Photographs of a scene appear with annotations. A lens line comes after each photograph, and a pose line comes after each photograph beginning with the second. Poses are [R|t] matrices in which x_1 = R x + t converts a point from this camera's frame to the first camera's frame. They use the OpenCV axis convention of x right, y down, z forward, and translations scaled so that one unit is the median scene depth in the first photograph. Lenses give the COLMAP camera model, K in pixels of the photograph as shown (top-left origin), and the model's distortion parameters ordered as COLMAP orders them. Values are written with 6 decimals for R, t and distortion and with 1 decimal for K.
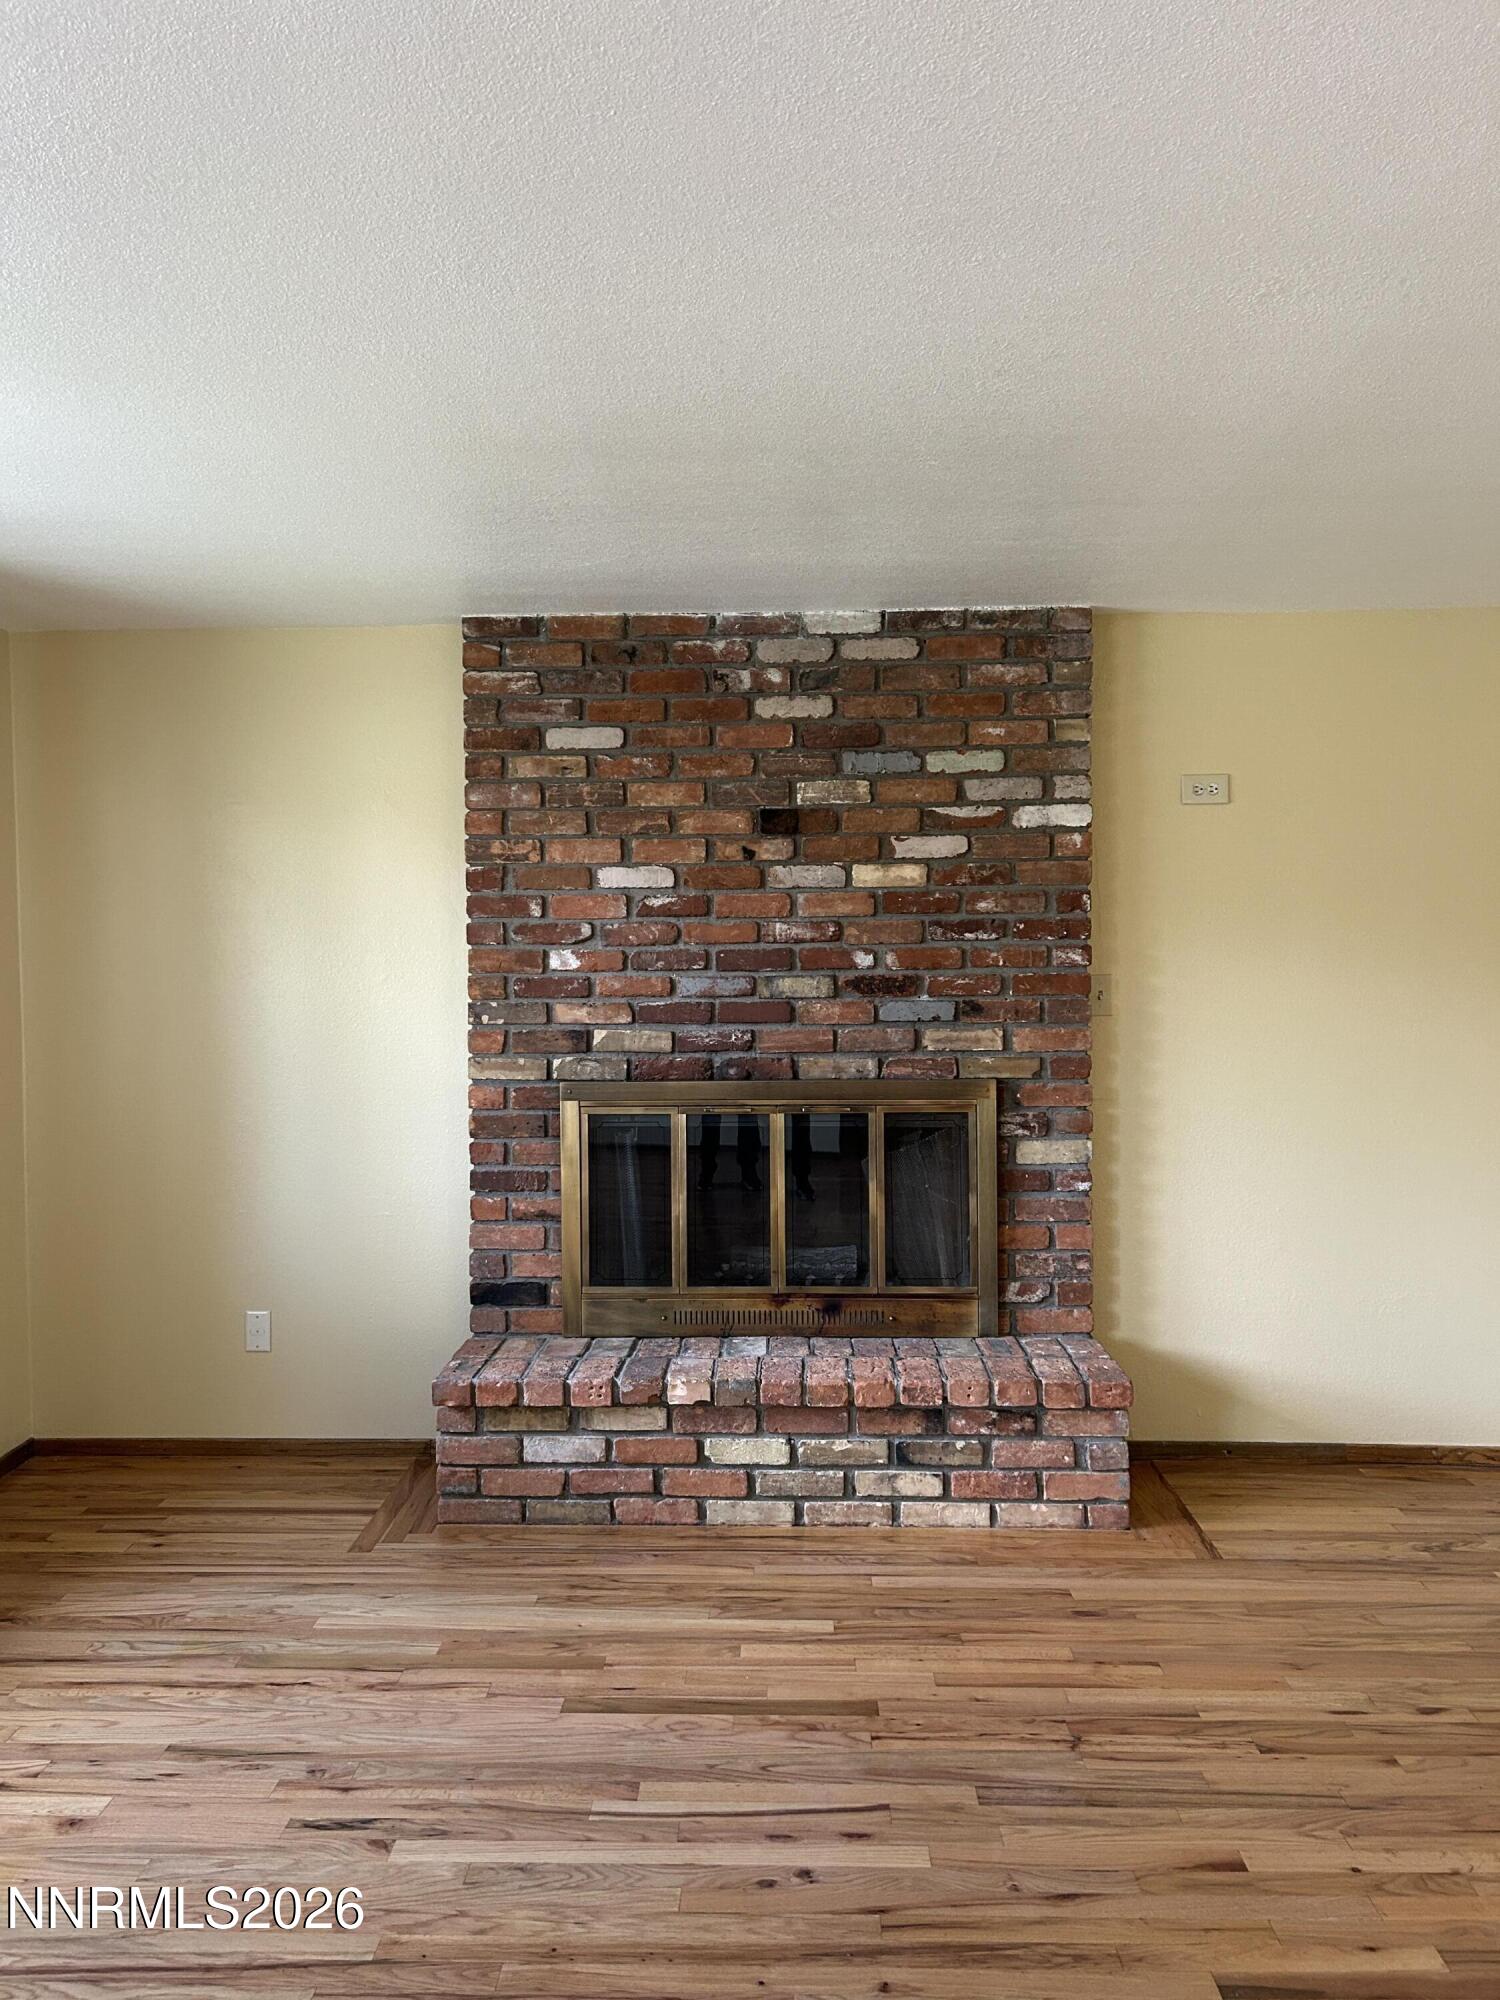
lens RADIAL K [[1540.6, 0, 750.0], [0, 1540.6, 1000.0], [0, 0, 1]] dist [0.143260, -0.215729]
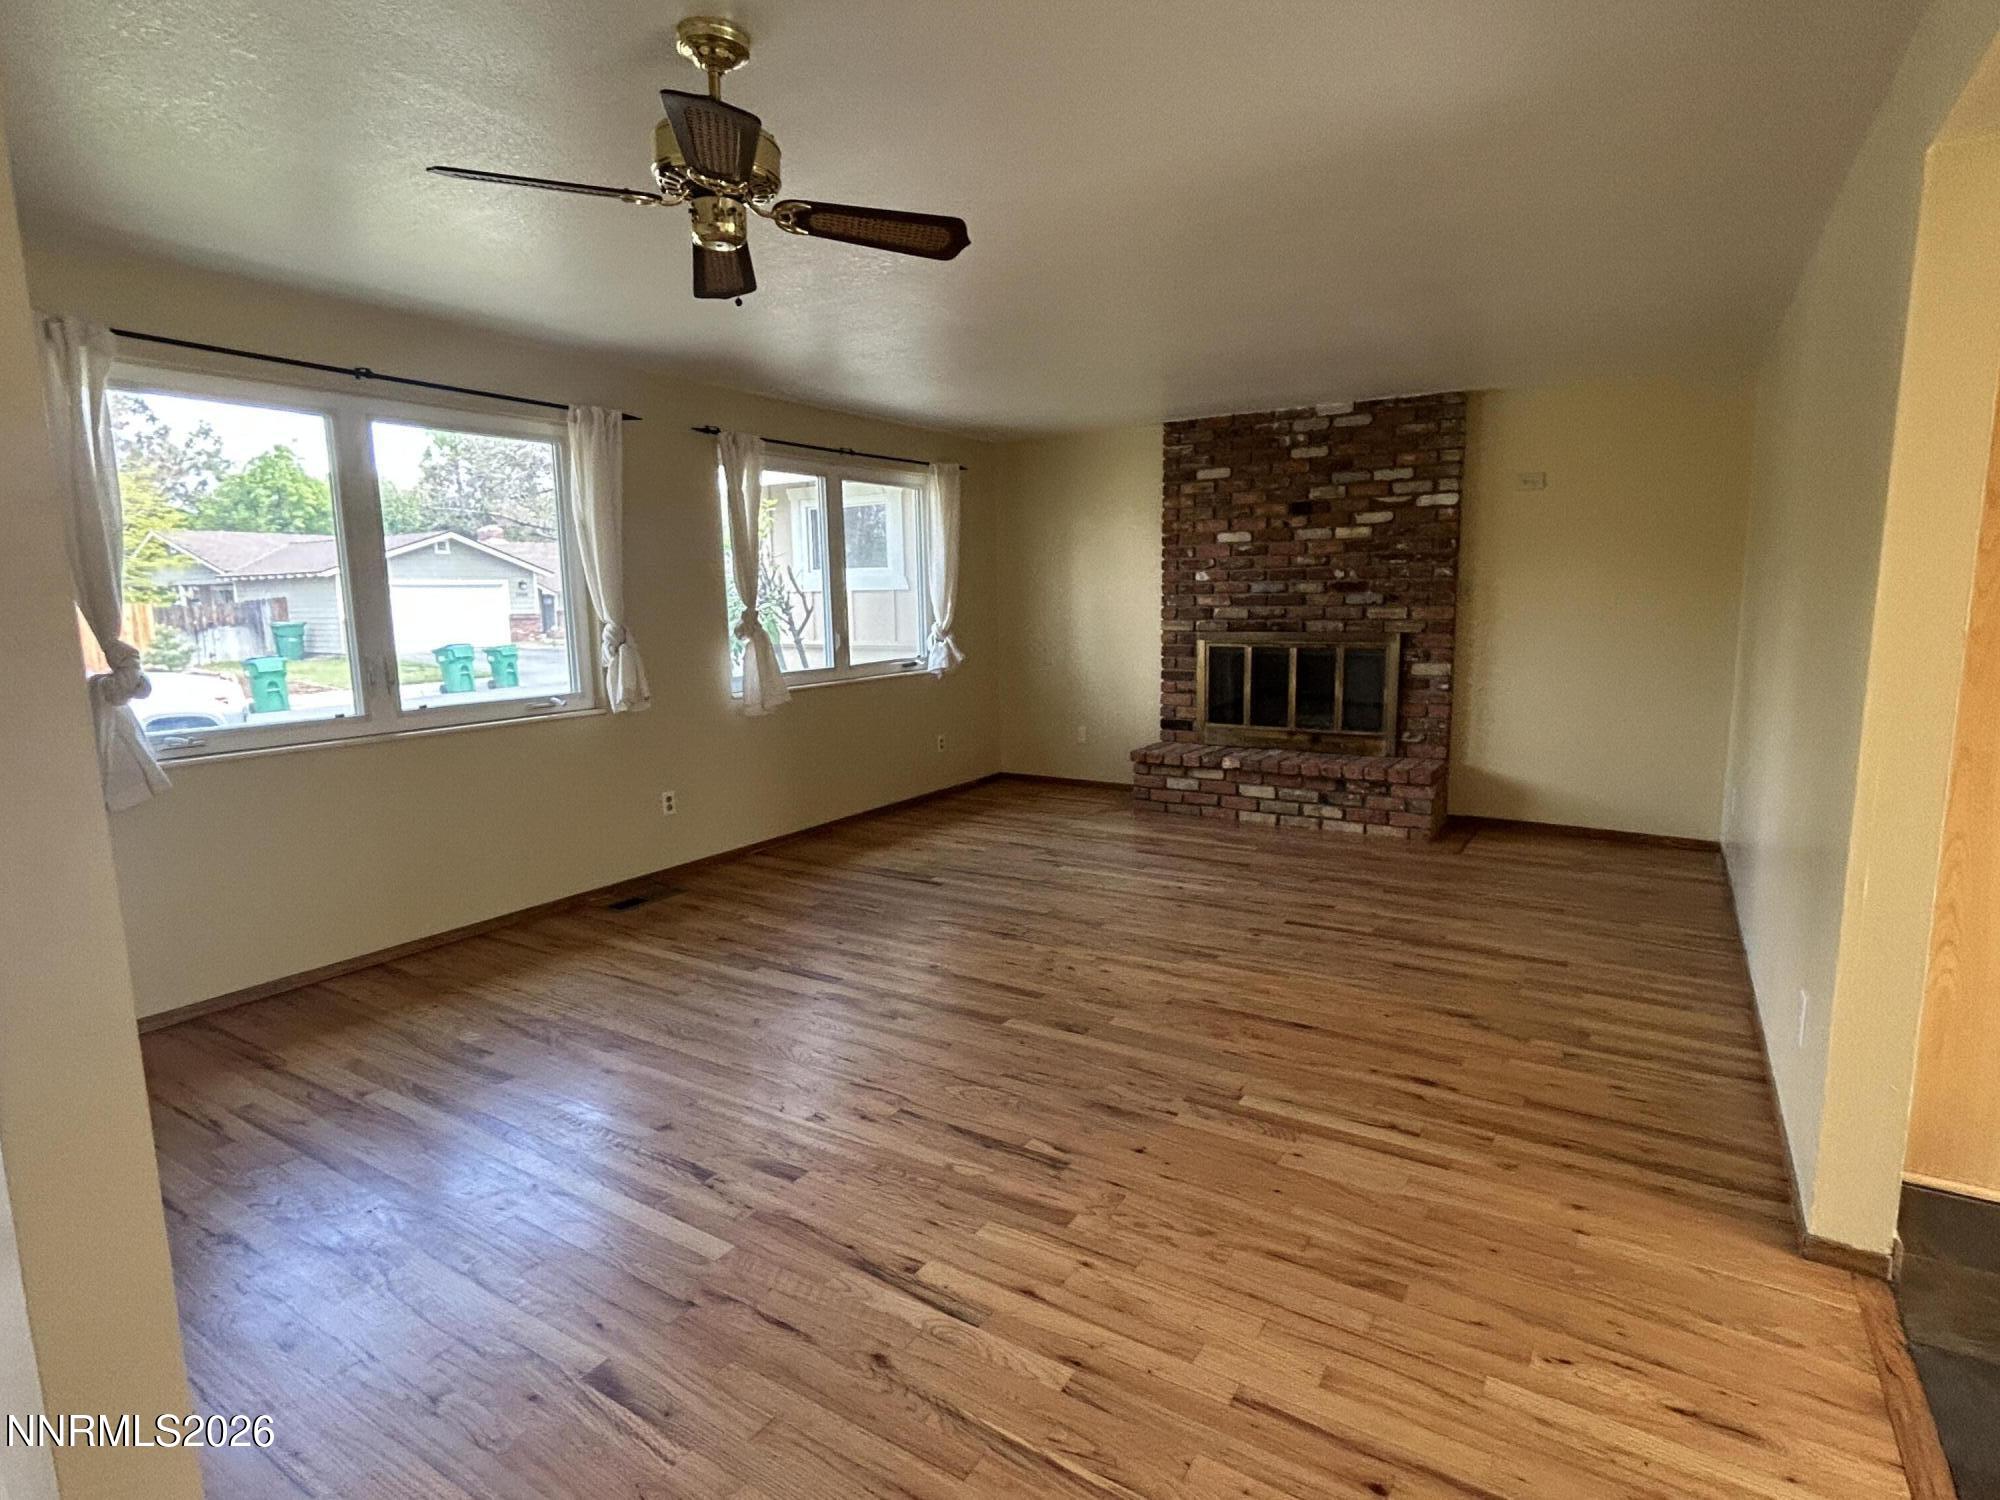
lens RADIAL K [[1041.9, 0, 1000.0], [0, 1041.9, 750.0], [0, 0, 1]] dist [0.000122, 0.000251]
pose [[0.860970, 0.071415, -0.503617, 0.404162], [-0.008856, 0.992049, 0.125537, 0.036662], [0.508579, -0.103624, 0.854757, -0.455511]]
